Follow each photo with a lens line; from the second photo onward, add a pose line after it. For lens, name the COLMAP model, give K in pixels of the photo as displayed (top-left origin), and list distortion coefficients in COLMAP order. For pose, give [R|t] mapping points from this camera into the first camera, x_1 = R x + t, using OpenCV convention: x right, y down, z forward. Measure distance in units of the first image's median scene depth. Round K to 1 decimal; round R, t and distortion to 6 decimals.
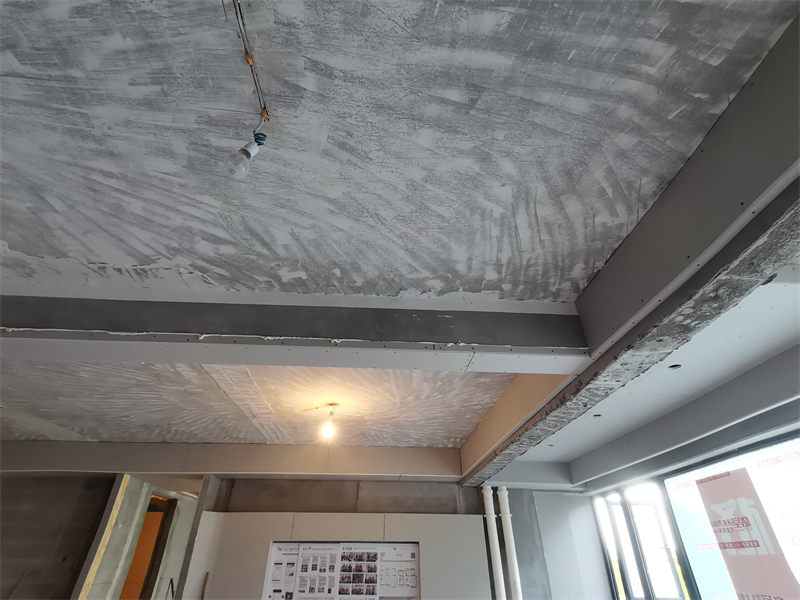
lens RADIAL K [[391.9, 0, 396.7], [0, 391.9, 302.4], [0, 0, 1]] dist [0.044603, -0.029134]
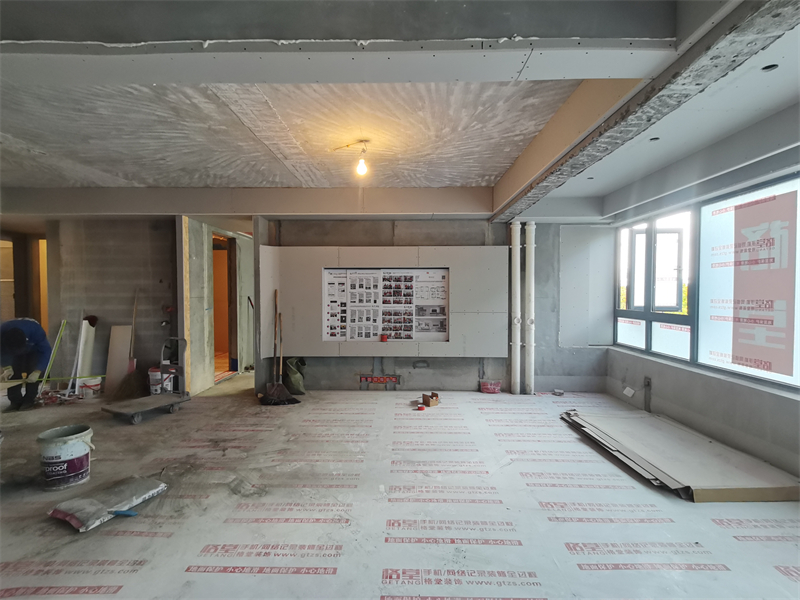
lens RADIAL K [[391.9, 0, 395.5], [0, 391.9, 303.3], [0, 0, 1]] dist [0.044603, -0.029134]
pose [[0.996866, -0.002853, -0.079051, -0.010507], [0.047772, 0.818237, 0.572892, 0.035589], [0.063048, -0.574873, 0.815810, 0.004185]]
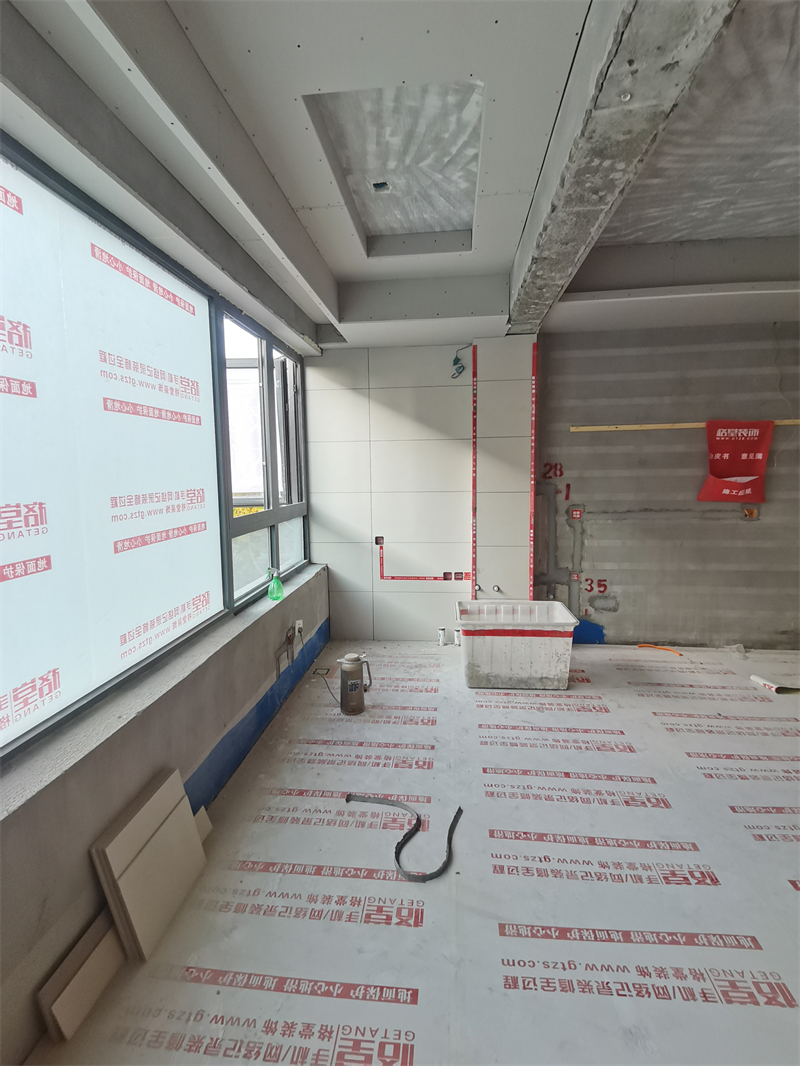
lens RADIAL K [[522.2, 0, 393.0], [0, 522.2, 525.5], [0, 0, 1]] dist [0.044603, -0.029134]
pose [[-0.986129, -0.010354, 0.165657, 0.392404], [-0.084892, 0.889099, -0.449773, 0.474389], [-0.142629, -0.457597, -0.877646, 0.672375]]
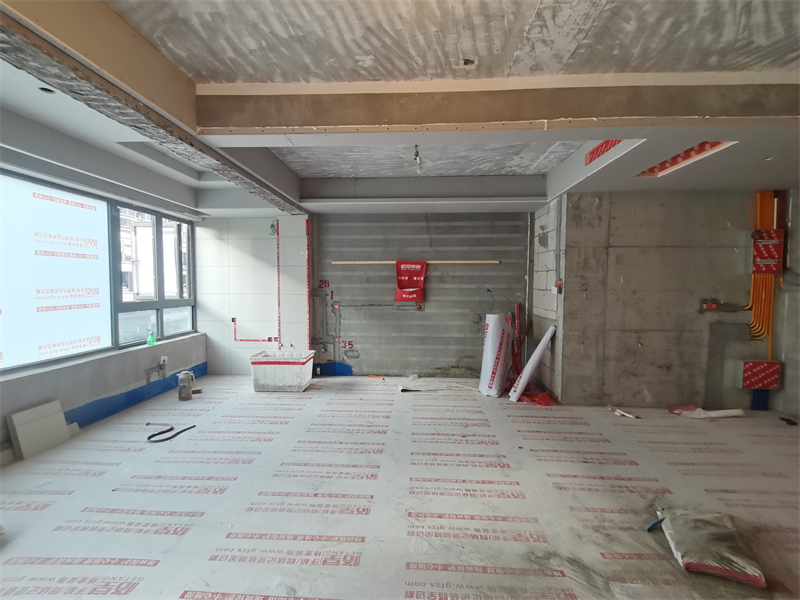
lens RADIAL K [[391.9, 0, 393.8], [0, 391.9, 303.4], [0, 0, 1]] dist [0.044603, -0.029134]
pose [[-0.993024, -0.014079, 0.117069, -0.173769], [-0.071711, 0.860238, -0.504825, 0.678082], [-0.093600, -0.509698, -0.855247, 0.972883]]
